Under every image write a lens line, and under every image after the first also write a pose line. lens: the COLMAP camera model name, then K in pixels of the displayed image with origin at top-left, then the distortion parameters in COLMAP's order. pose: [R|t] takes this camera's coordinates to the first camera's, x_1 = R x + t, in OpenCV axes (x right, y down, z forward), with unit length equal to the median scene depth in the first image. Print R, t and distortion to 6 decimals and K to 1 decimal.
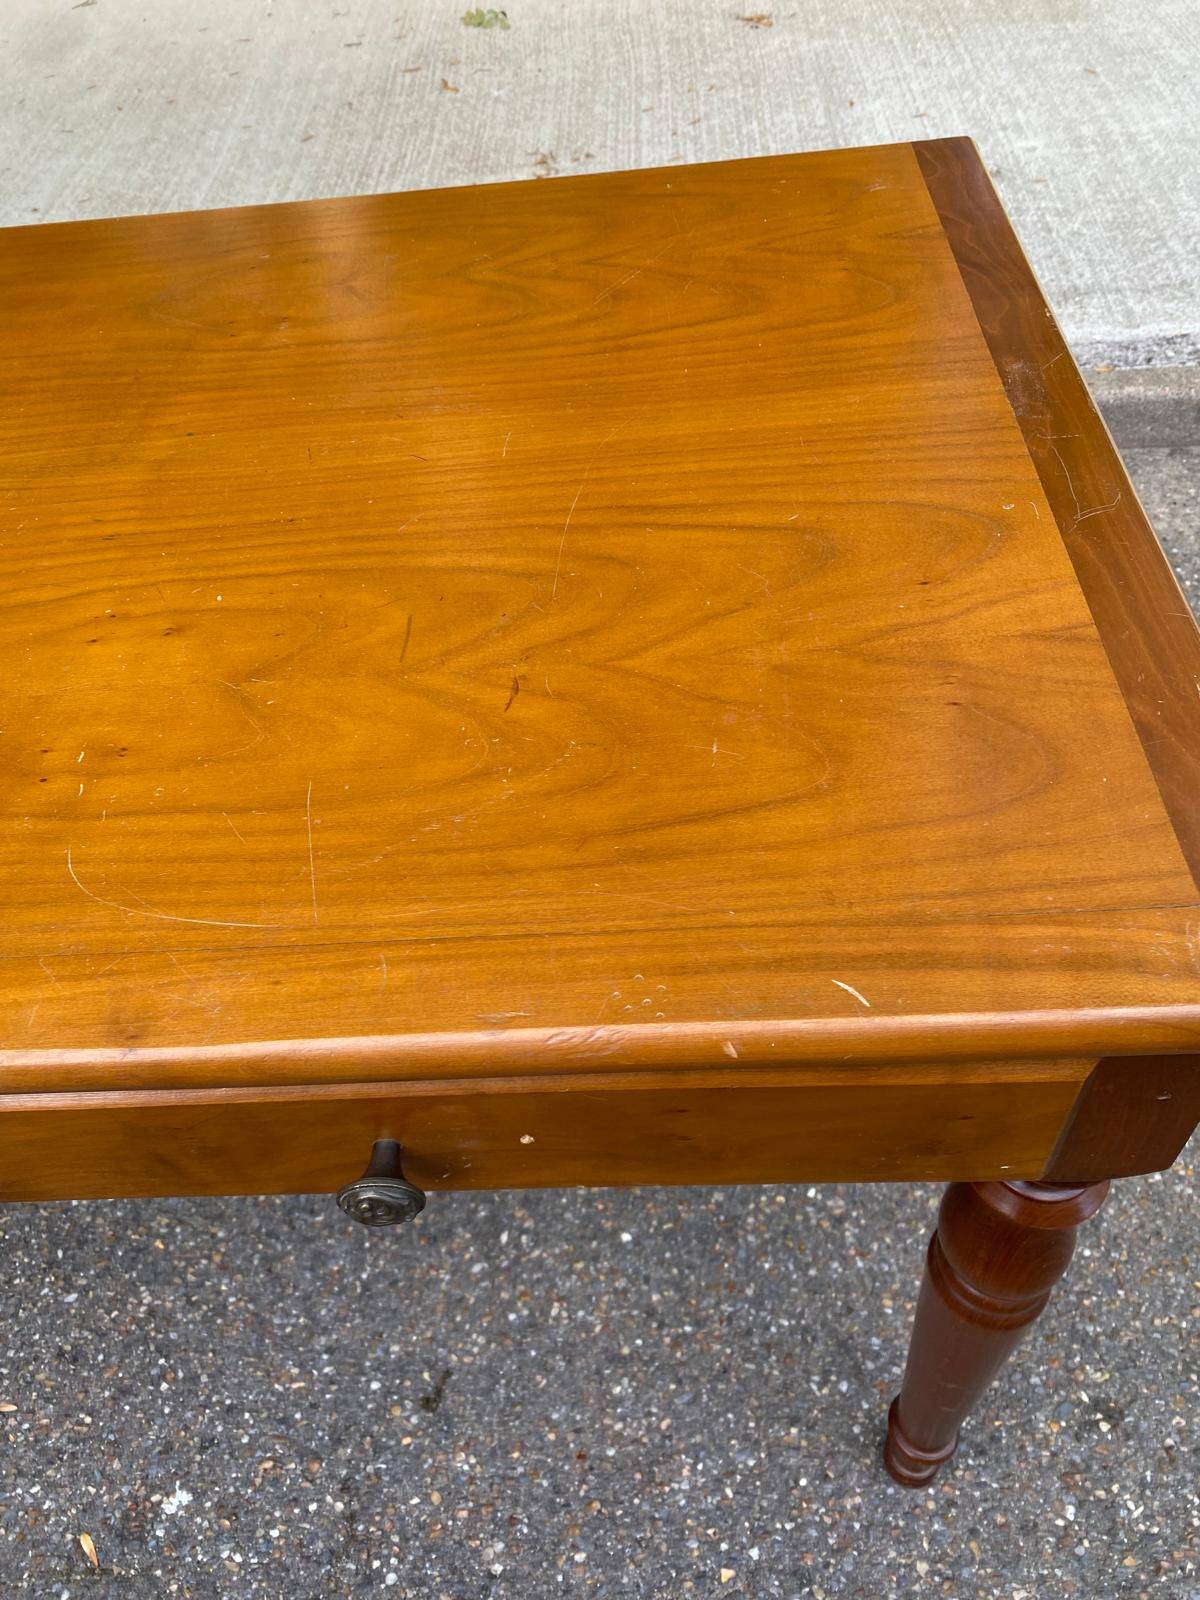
lens RADIAL K [[1236.5, 0, 613.7], [0, 1236.5, 778.7], [0, 0, 1]] dist [0.016807, -0.017444]
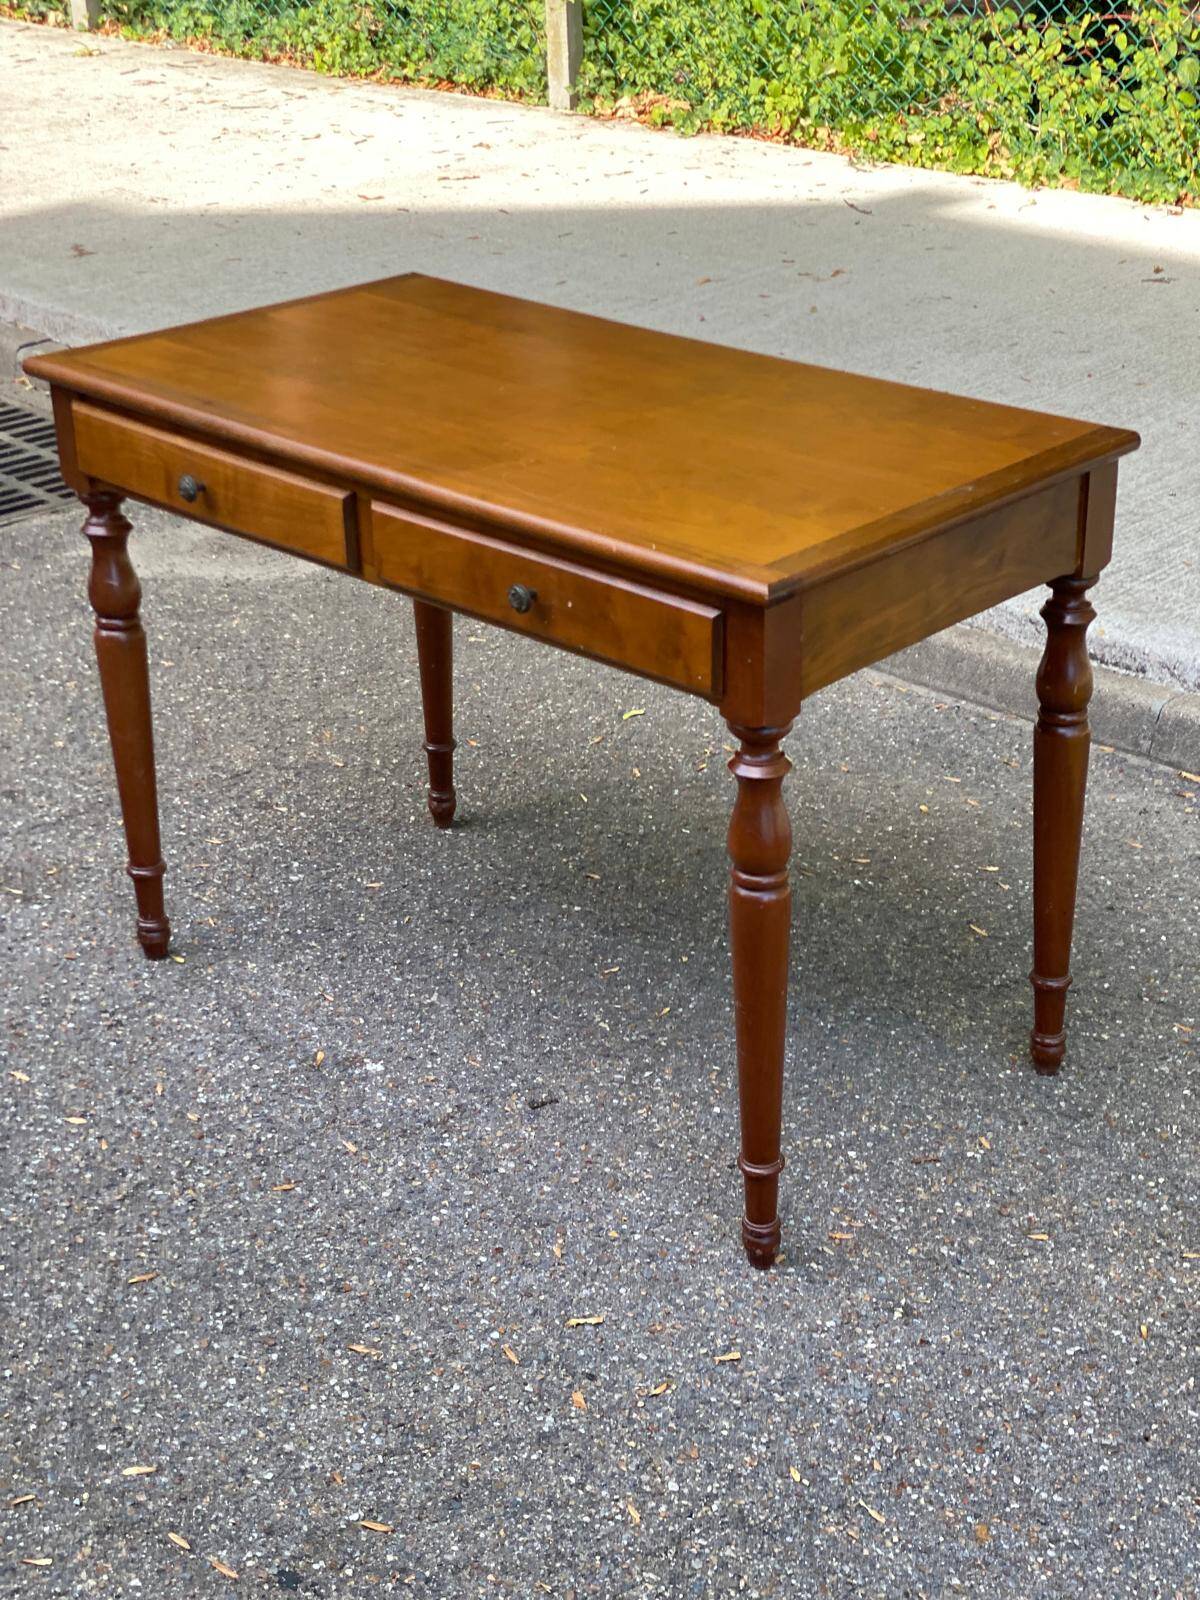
lens RADIAL K [[2436.6, 0, 587.5], [0, 2436.6, 801.8], [0, 0, 1]] dist [0.124356, 0.000000]
pose [[0.728959, 0.362787, -0.580521, 1.400376], [-0.543774, 0.822017, -0.169109, 0.670042], [0.415847, 0.438946, 0.796491, -1.347637]]
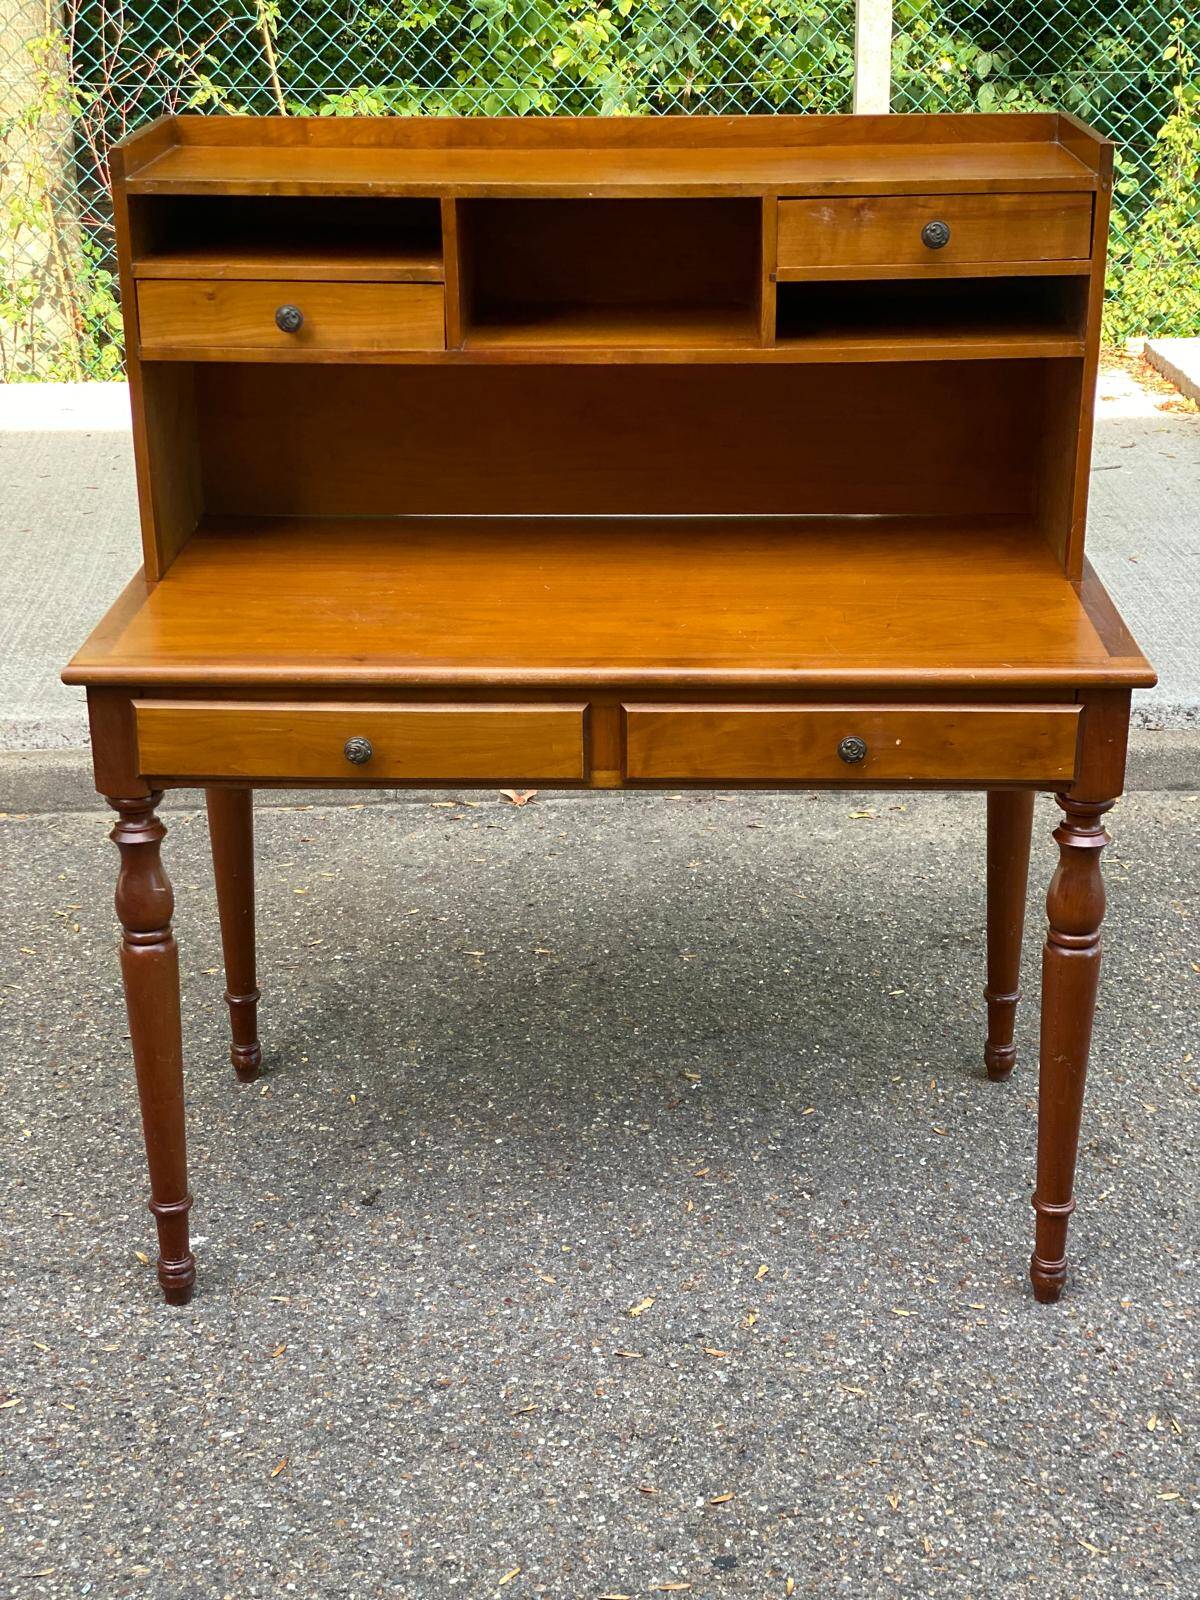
lens RADIAL K [[2436.6, 0, 617.5], [0, 2436.6, 753.8], [0, 0, 1]] dist [0.124356, 0.000000]
pose [[0.994673, 0.048260, 0.091084, -0.146465], [-0.000640, 0.886507, -0.462714, 1.413318], [-0.103077, 0.460191, 0.881816, -1.898334]]
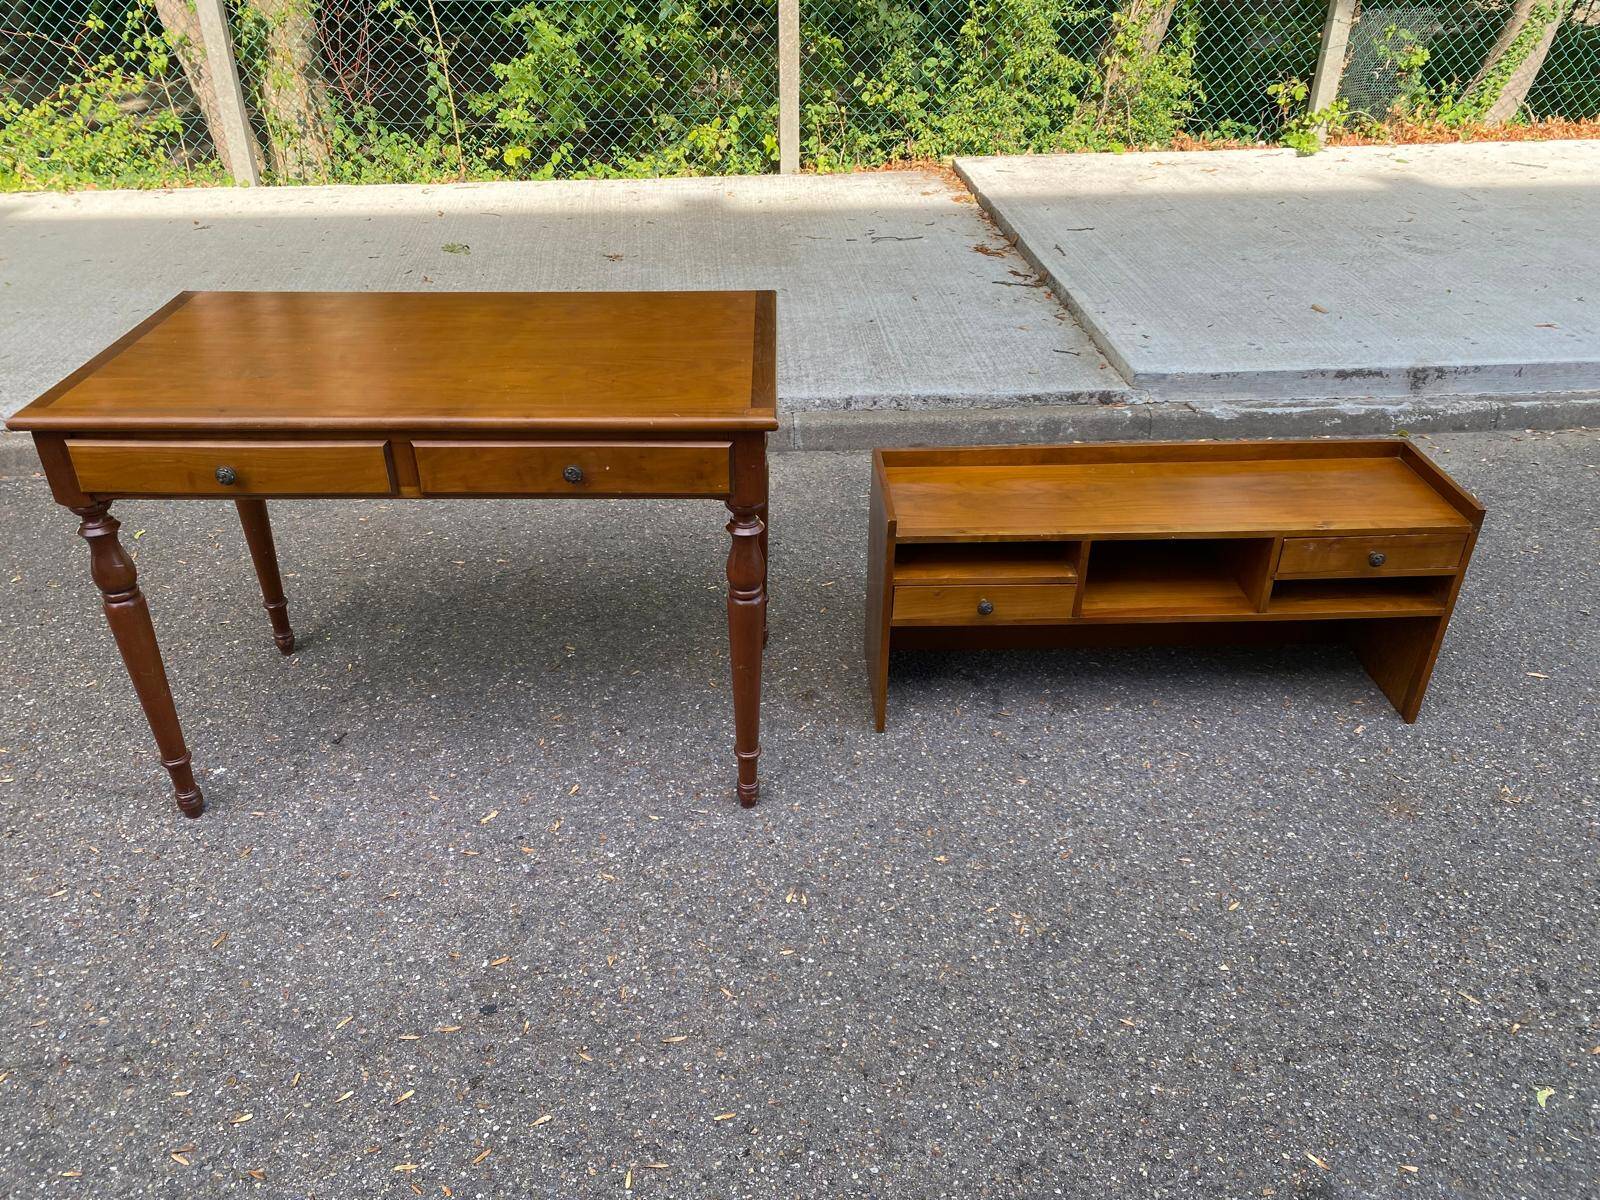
lens RADIAL K [[1236.5, 0, 782.8], [0, 1236.5, 601.6], [0, 0, 1]] dist [0.016807, -0.017444]
pose [[0.992602, 0.021567, 0.119484, 0.411299], [0.014620, 0.955705, -0.293962, 0.971134], [-0.120532, 0.293534, 0.948320, -1.424504]]
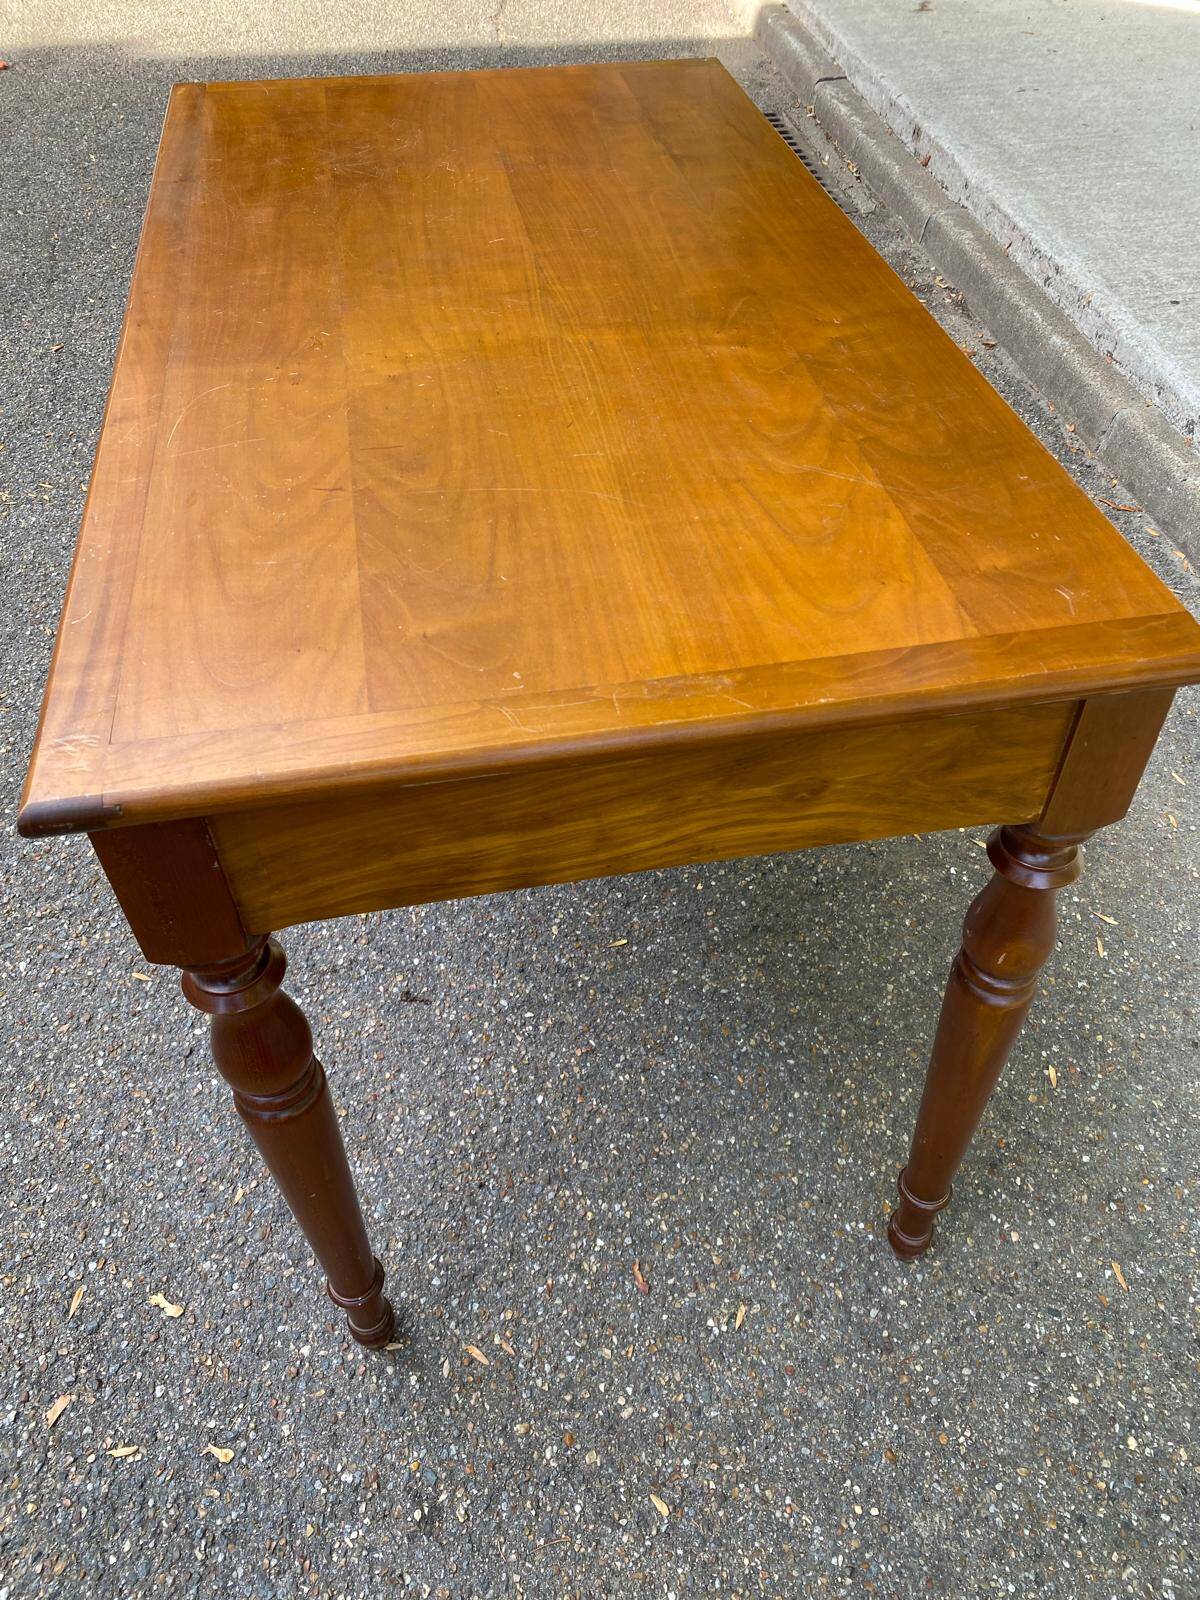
lens RADIAL K [[1236.5, 0, 605.9], [0, 1236.5, 791.2], [0, 0, 1]] dist [0.016807, -0.017444]
pose [[0.183079, 0.754751, -0.629946, 0.613369], [-0.741748, 0.526590, 0.415347, -0.375957], [0.645207, 0.391221, 0.656243, 0.139011]]
